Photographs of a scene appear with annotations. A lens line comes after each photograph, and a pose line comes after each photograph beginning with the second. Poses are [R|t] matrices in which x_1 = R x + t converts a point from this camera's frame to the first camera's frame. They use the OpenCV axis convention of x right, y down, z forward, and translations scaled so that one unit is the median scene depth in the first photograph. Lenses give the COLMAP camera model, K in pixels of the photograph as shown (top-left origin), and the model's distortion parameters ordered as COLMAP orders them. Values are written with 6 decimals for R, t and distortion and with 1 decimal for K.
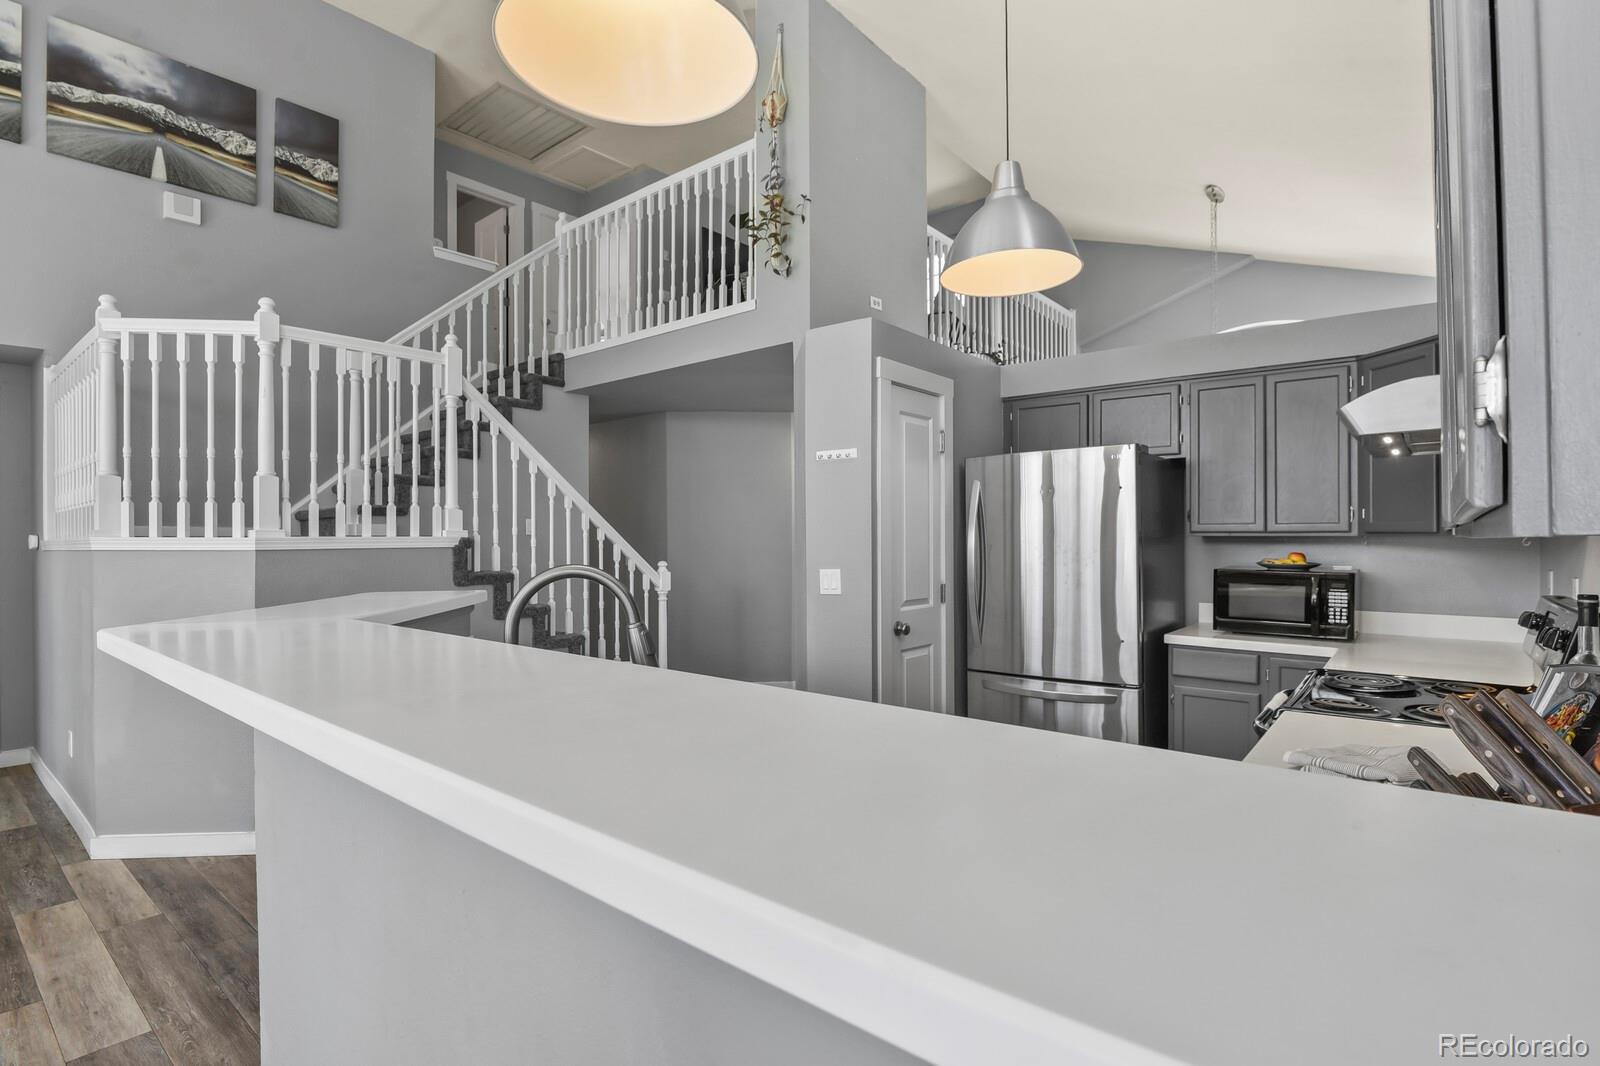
lens RADIAL K [[776.6, 0, 801.0], [0, 776.6, 535.6], [0, 0, 1]] dist [-0.012208, -0.003654]
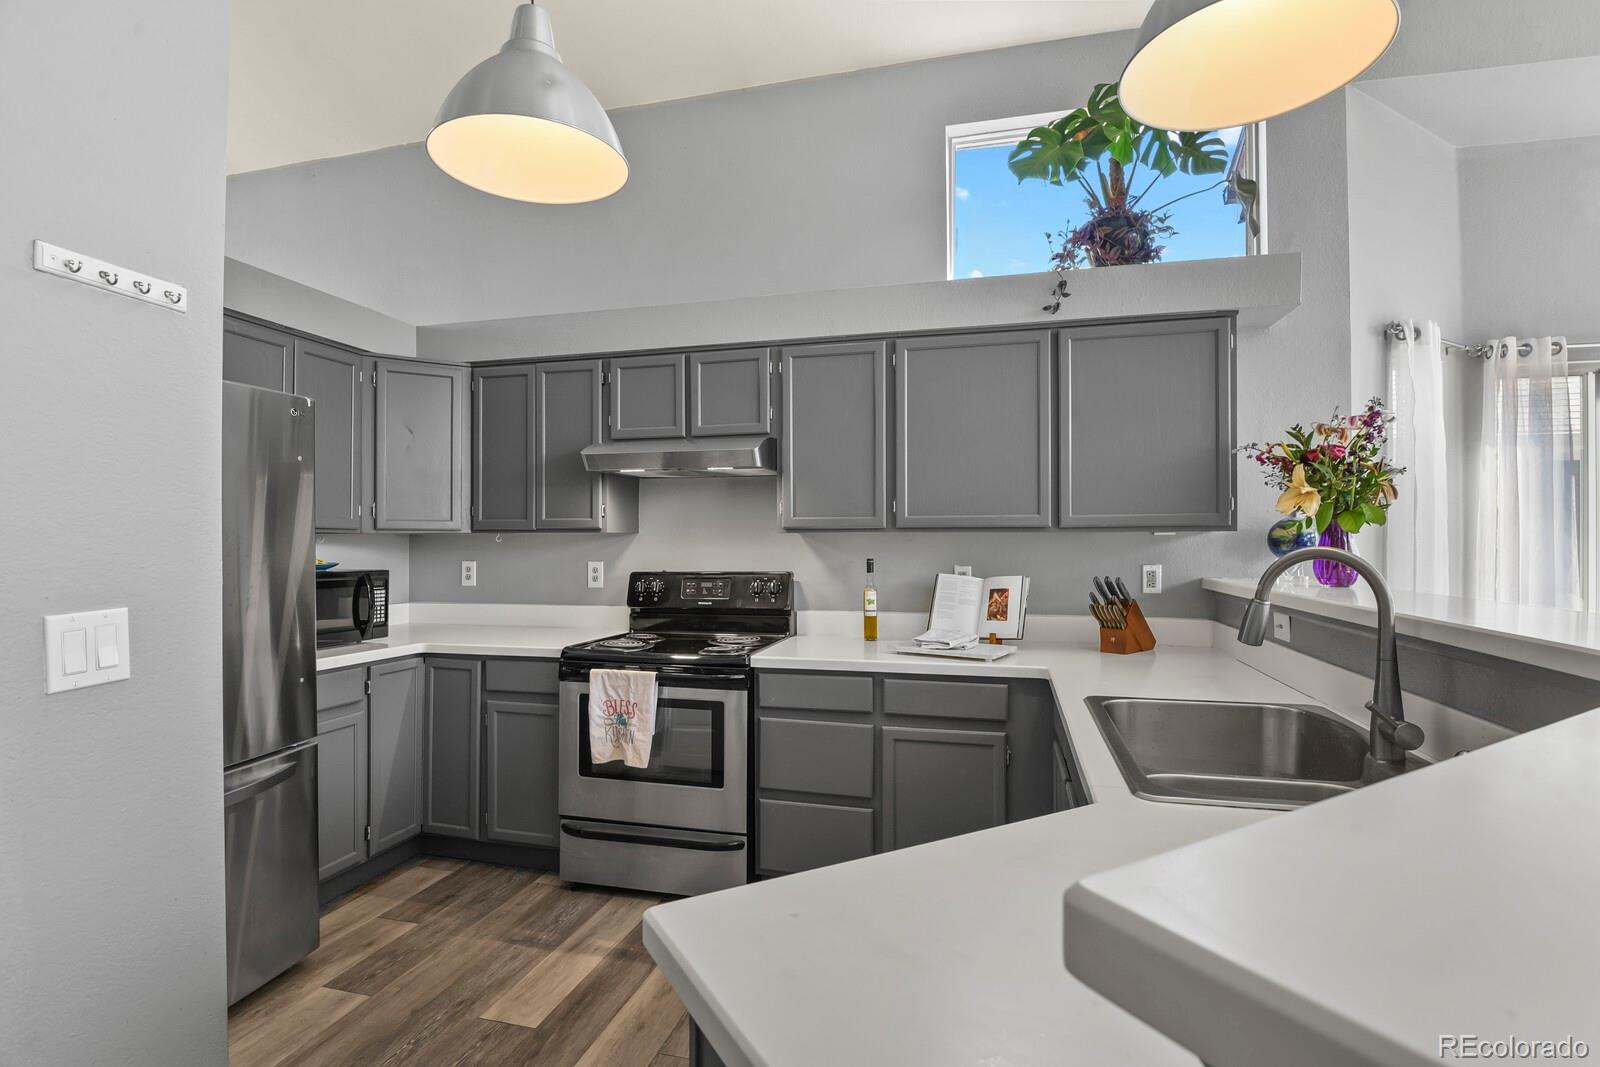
lens RADIAL K [[776.6, 0, 800.2], [0, 776.6, 541.8], [0, 0, 1]] dist [-0.012208, -0.003654]
pose [[-0.422200, 0.002116, 0.906500, -0.303782], [-0.001961, 0.999993, -0.003248, 0.010586], [-0.906500, -0.003149, -0.422193, 0.669080]]
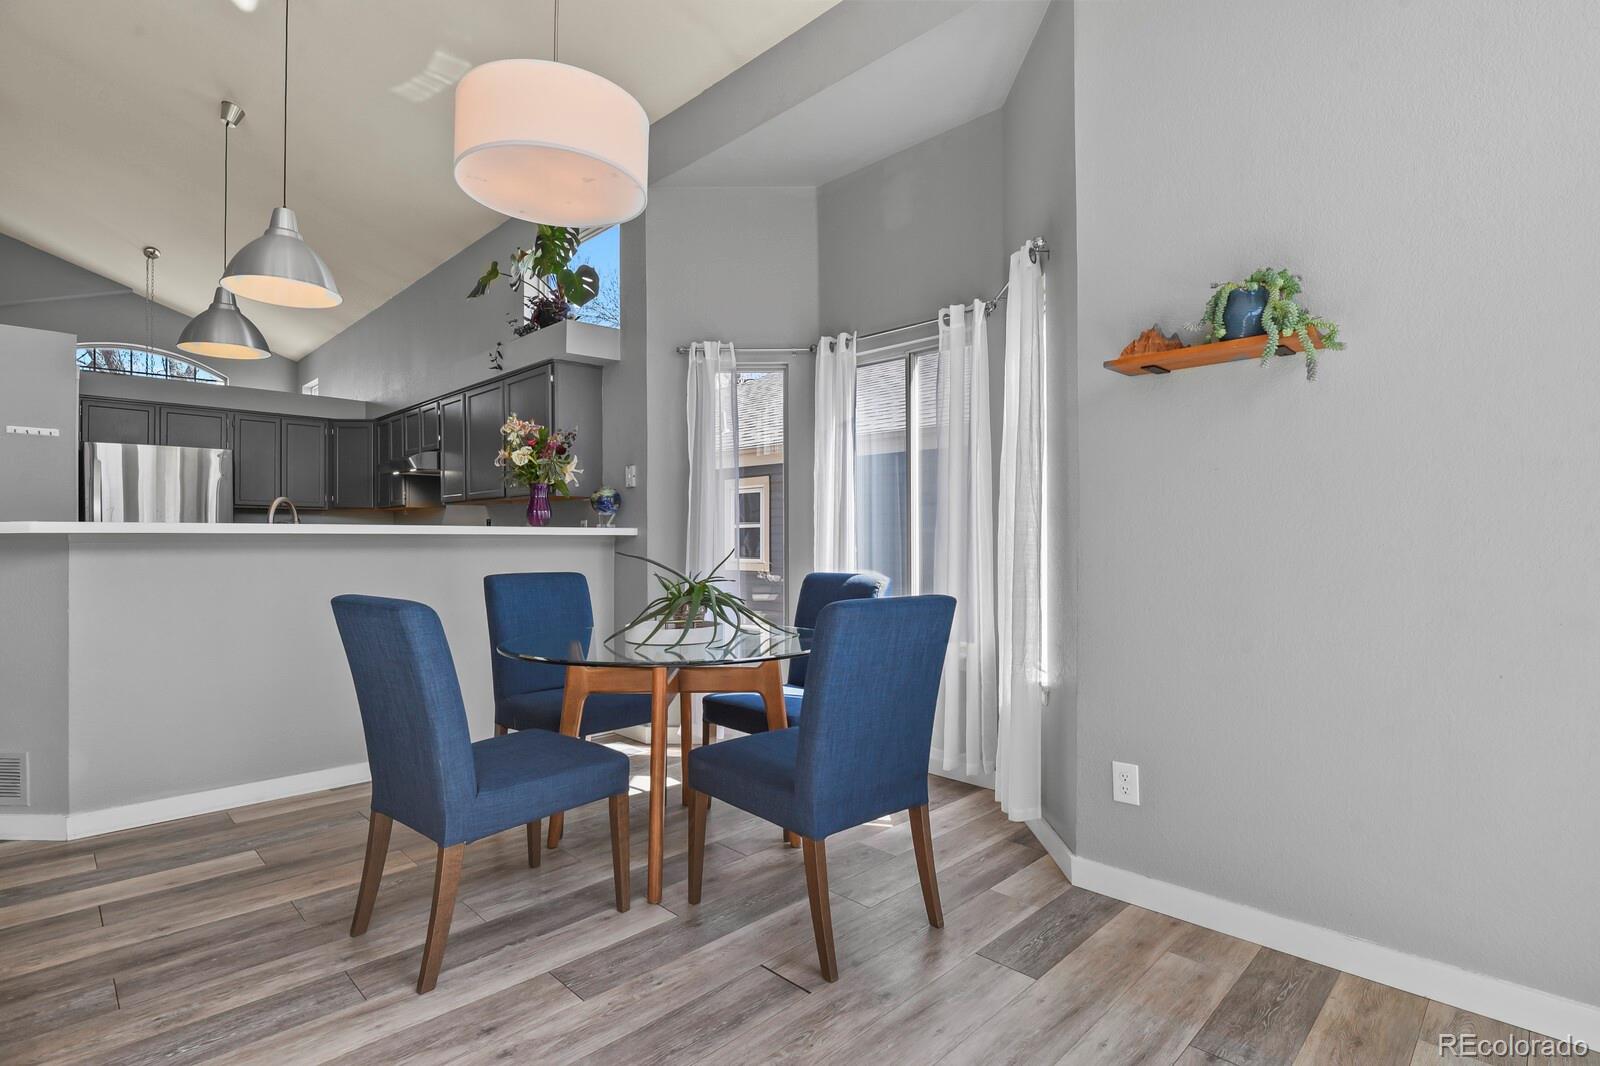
lens RADIAL K [[776.6, 0, 801.0], [0, 776.6, 539.5], [0, 0, 1]] dist [-0.012208, -0.003654]
pose [[0.091865, -0.000653, 0.995771, -0.842278], [-0.004653, 0.999989, 0.001085, 0.051804], [-0.995761, -0.004733, 0.091861, -0.291011]]
